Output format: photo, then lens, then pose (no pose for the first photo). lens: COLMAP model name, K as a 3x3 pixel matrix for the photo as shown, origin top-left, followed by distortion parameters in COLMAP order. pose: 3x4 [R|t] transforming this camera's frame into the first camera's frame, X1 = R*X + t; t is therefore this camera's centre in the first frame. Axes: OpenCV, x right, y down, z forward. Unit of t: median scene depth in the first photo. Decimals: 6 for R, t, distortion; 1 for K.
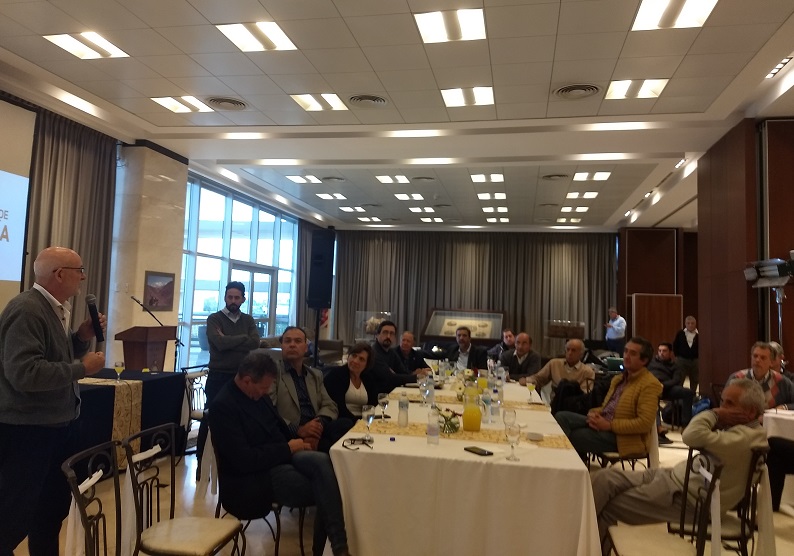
lens RADIAL K [[609.2, 0, 380.1], [0, 609.2, 255.2], [0, 0, 1]] dist [0.261762, -0.470930]
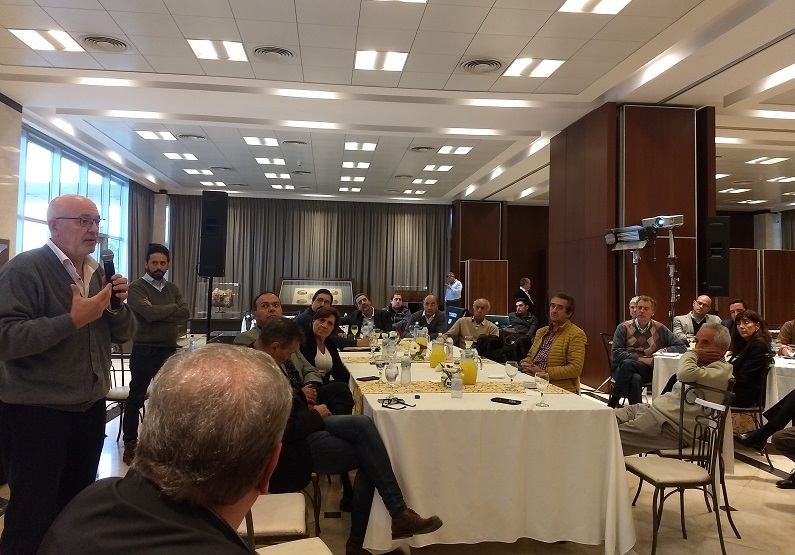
lens RADIAL K [[610.0, 0, 380.6], [0, 610.0, 254.7], [0, 0, 1]] dist [0.261762, -0.470930]
pose [[0.951169, -0.006078, 0.308609, -0.122759], [-0.008248, 0.998949, 0.045095, 0.007567], [-0.308559, -0.045438, 0.950119, 0.026880]]
